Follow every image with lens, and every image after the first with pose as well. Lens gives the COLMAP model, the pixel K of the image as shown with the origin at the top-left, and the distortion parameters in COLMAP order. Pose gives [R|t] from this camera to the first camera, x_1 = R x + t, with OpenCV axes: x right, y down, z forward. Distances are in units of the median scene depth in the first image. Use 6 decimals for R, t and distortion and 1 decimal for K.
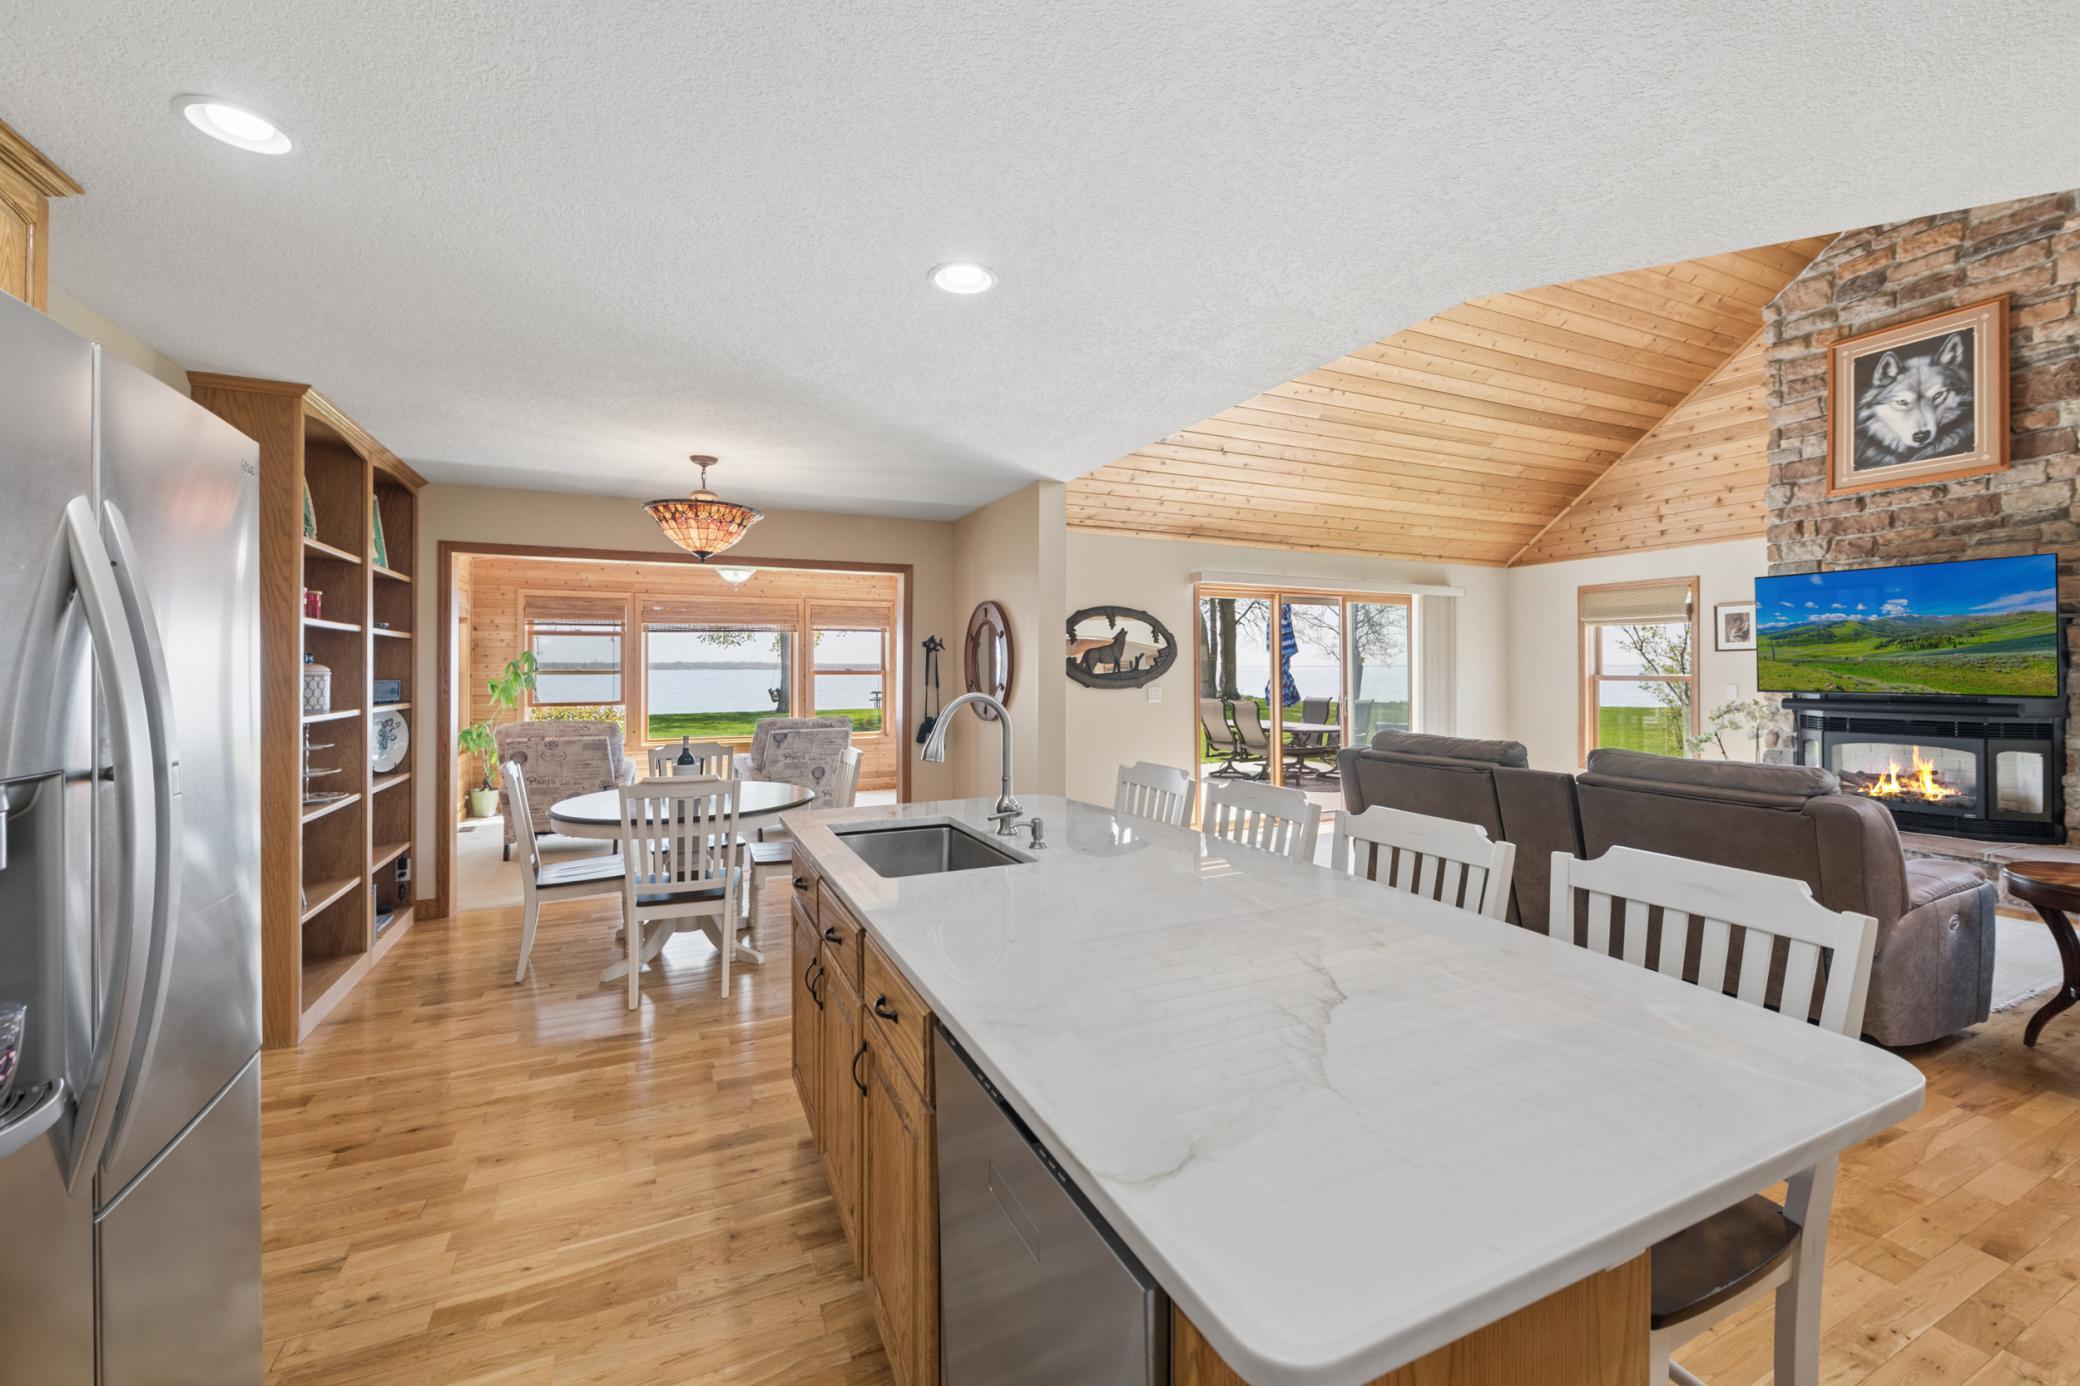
lens RADIAL K [[834.4, 0, 1035.7], [0, 834.4, 647.7], [0, 0, 1]] dist [-0.002770, -0.000959]
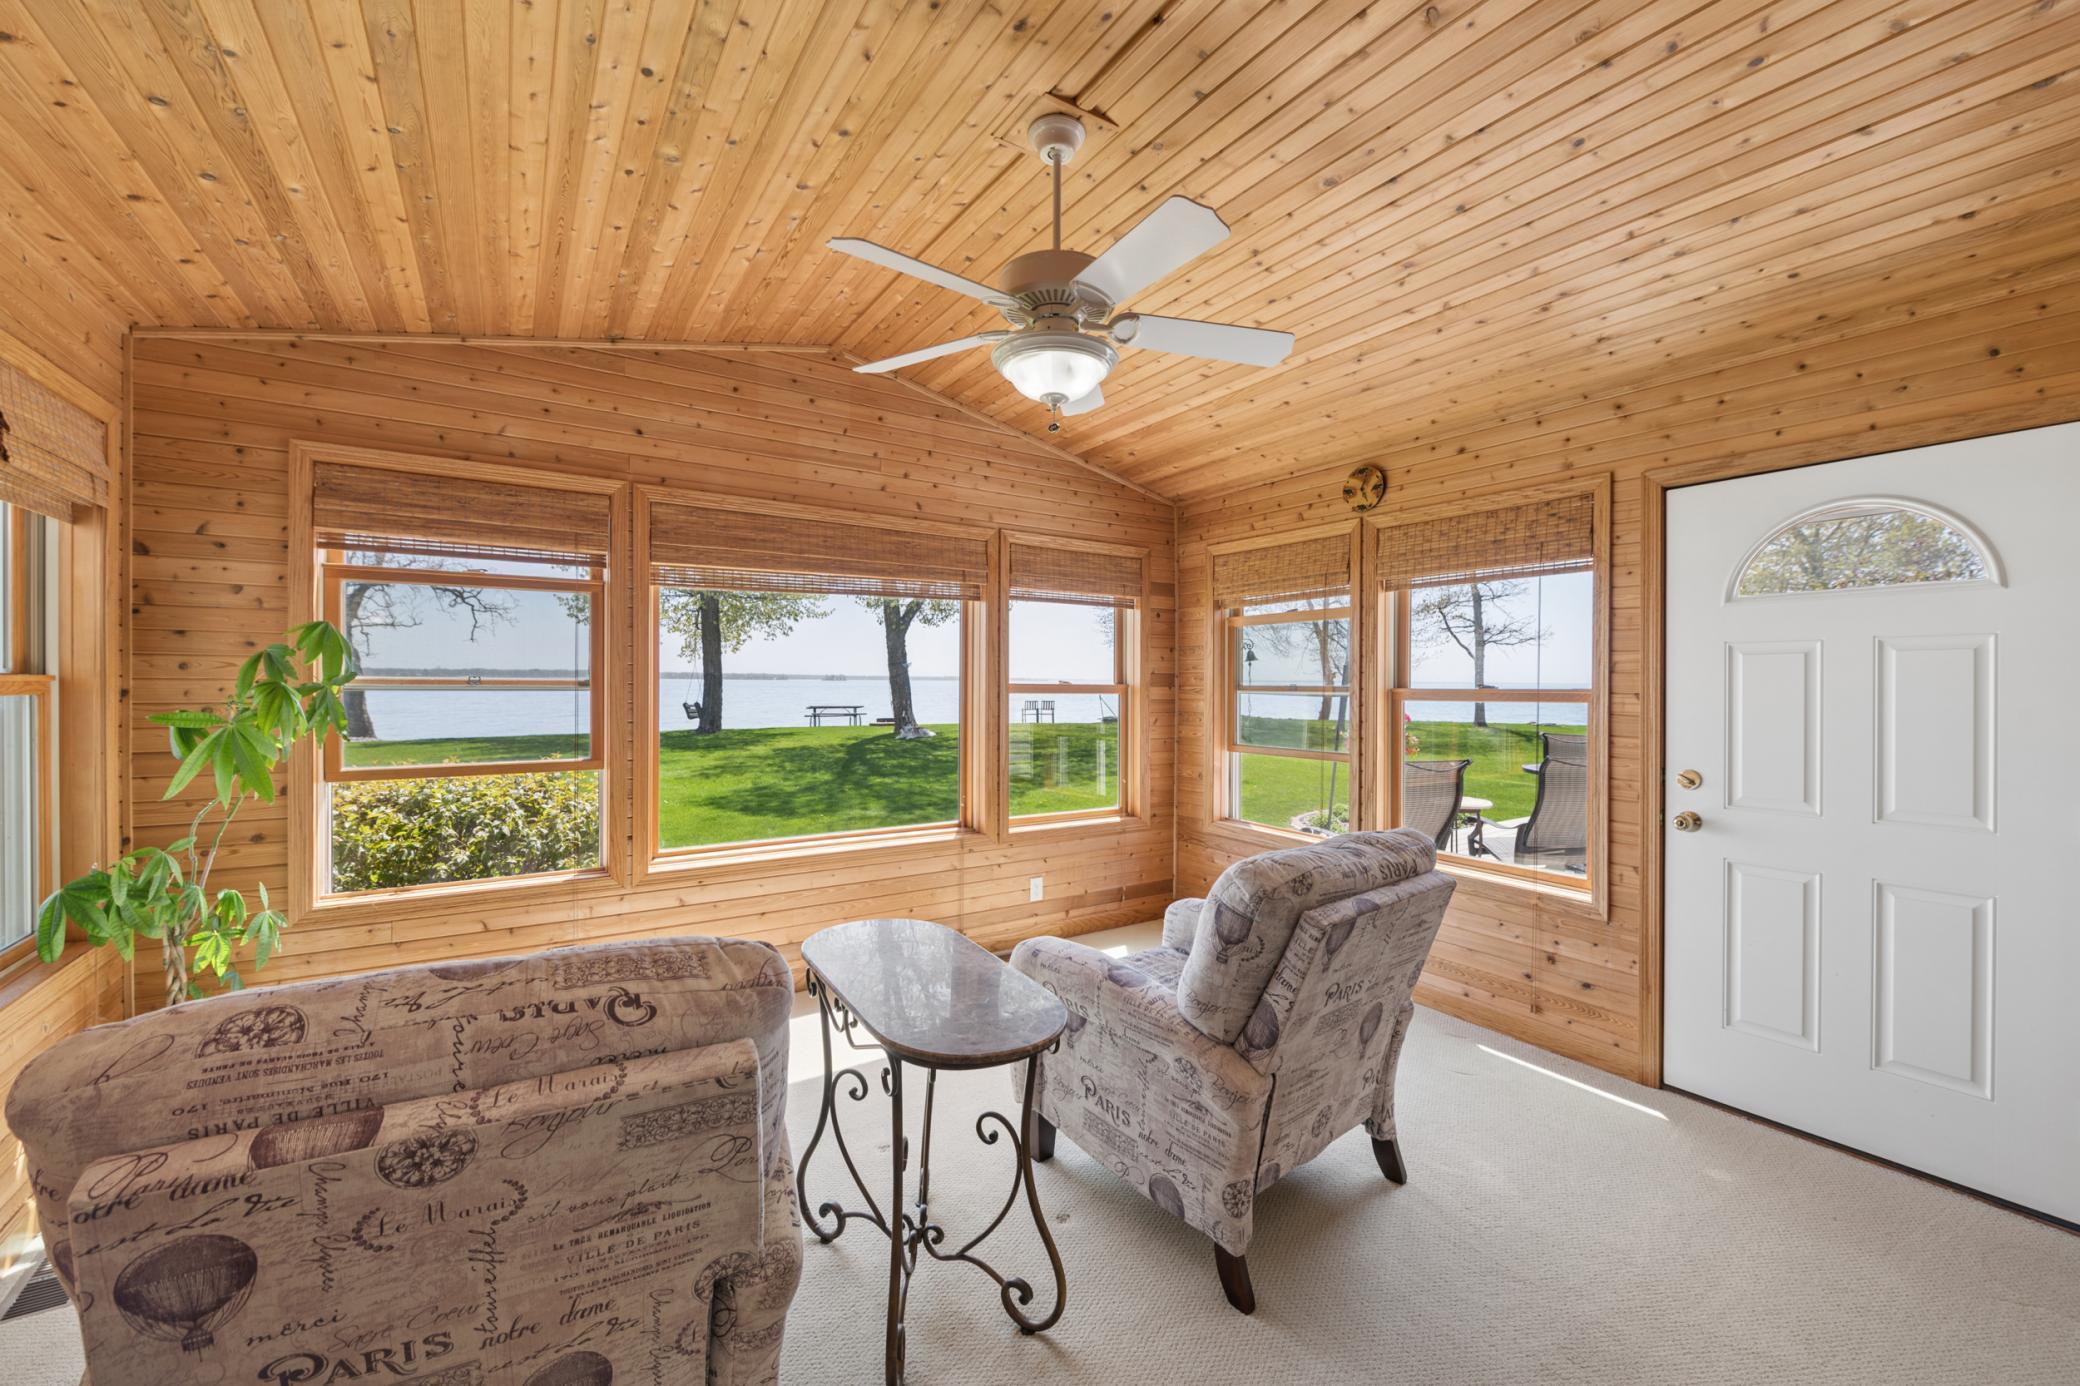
lens RADIAL K [[813.7, 0, 1036.1], [0, 813.7, 676.2], [0, 0, 1]] dist [0.000040, -0.005243]
pose [[0.988695, 0.010335, 0.149582, -0.381782], [-0.013348, 0.999727, 0.019152, 0.016515], [-0.149343, -0.020932, 0.988564, 0.647931]]
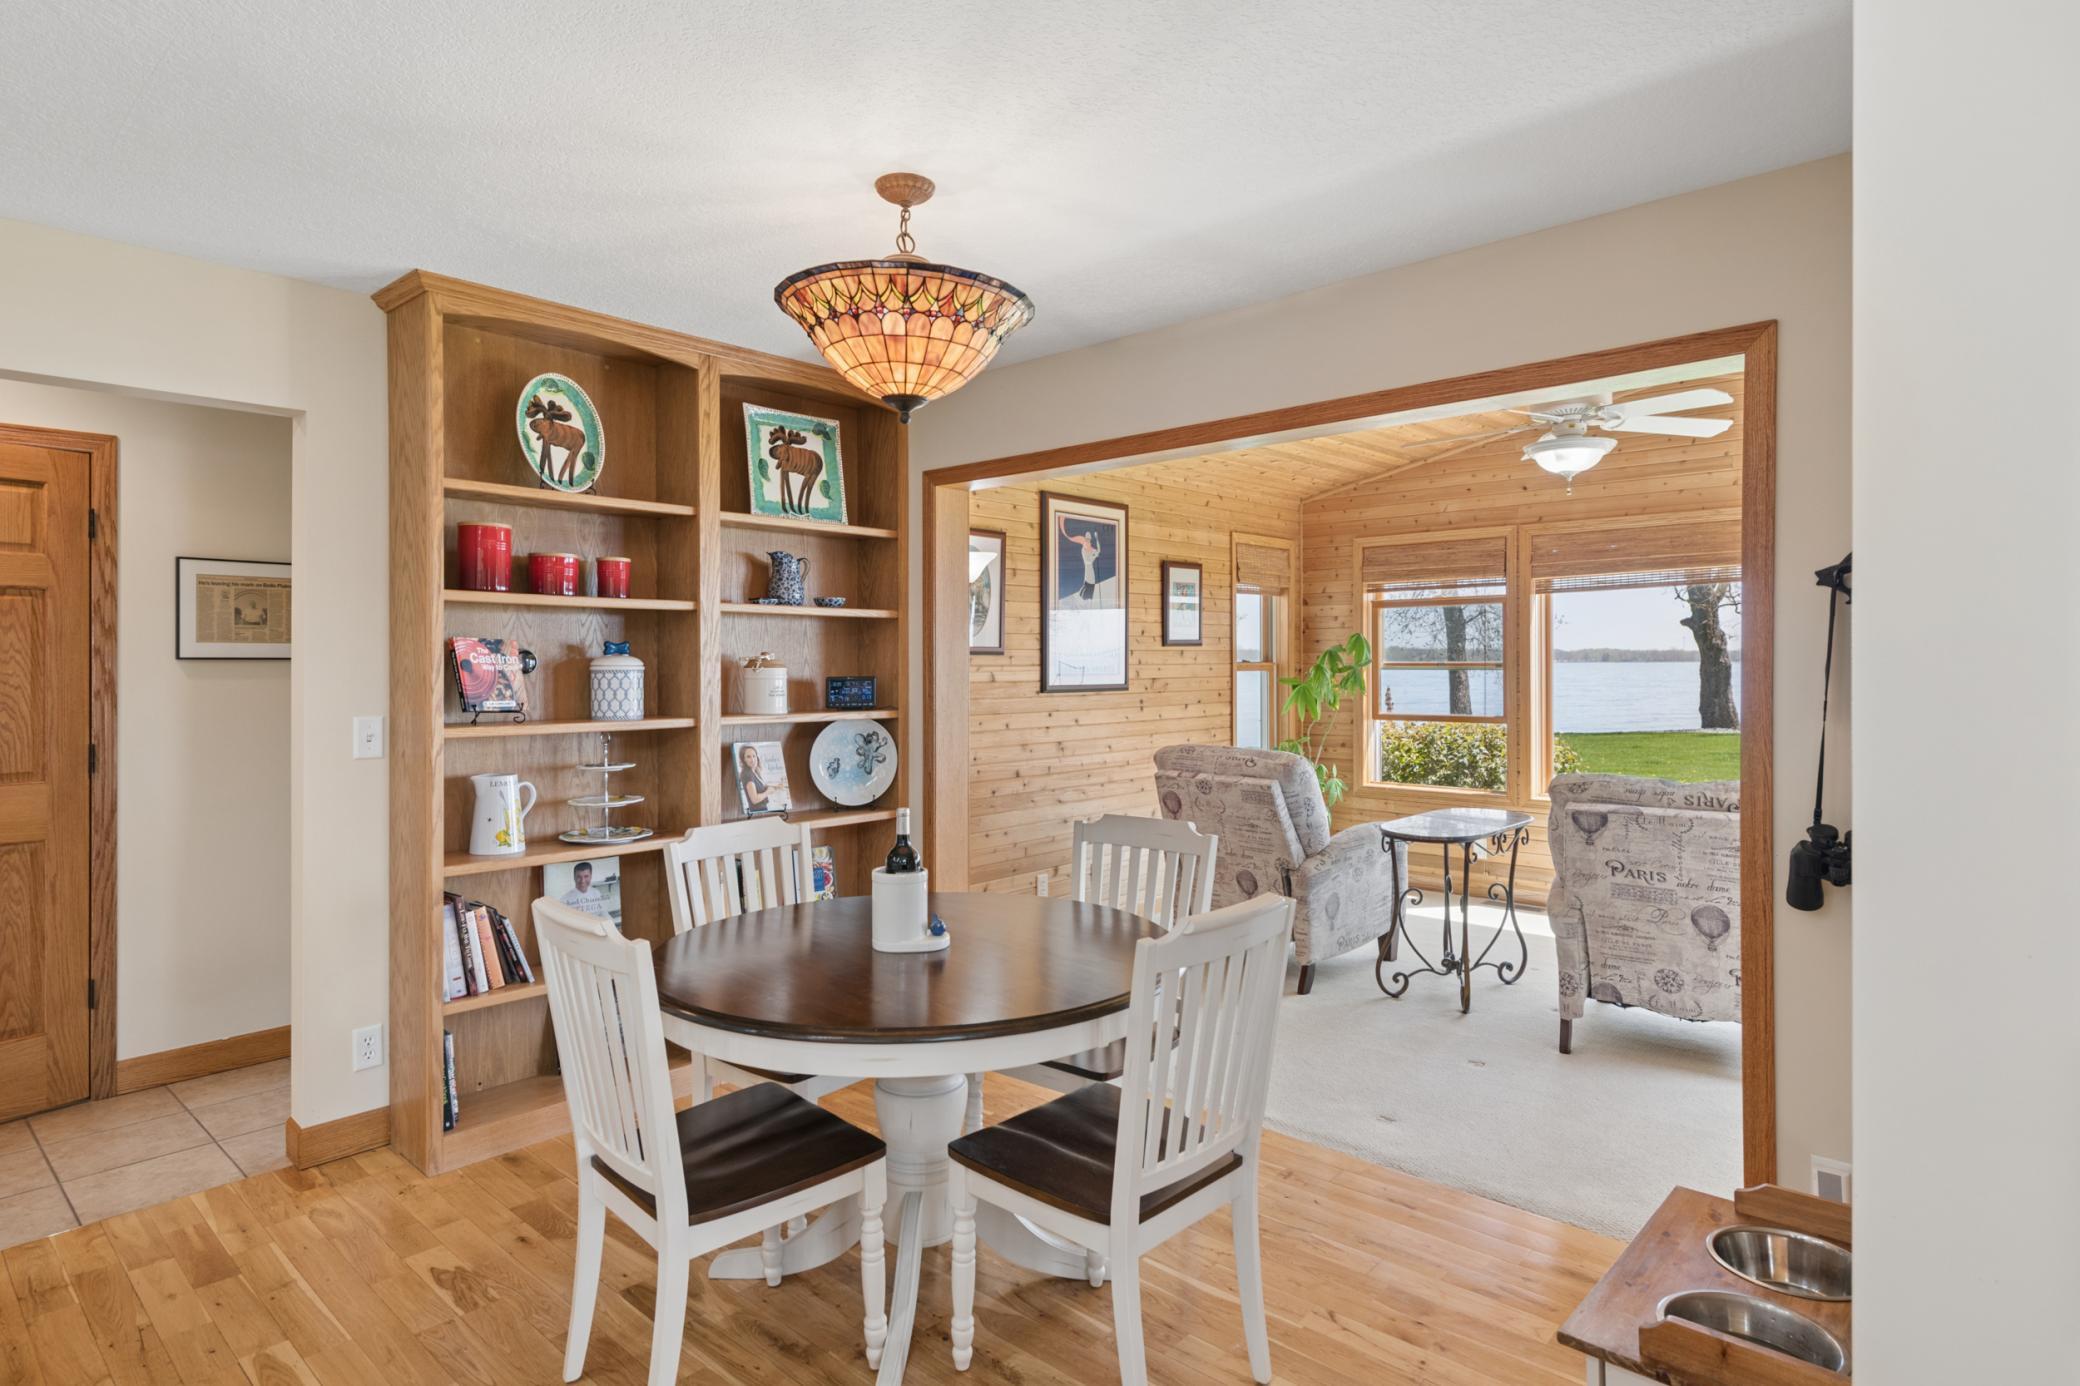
lens RADIAL K [[1108.5, 0, 1041.6], [0, 1108.5, 664.6], [0, 0, 1]] dist [-0.000037, -0.000009]
pose [[0.379812, 0.001997, -0.925062, 0.093837], [0.025851, 0.999584, 0.012771, 0.011521], [0.924703, -0.028764, 0.379602, 0.455998]]
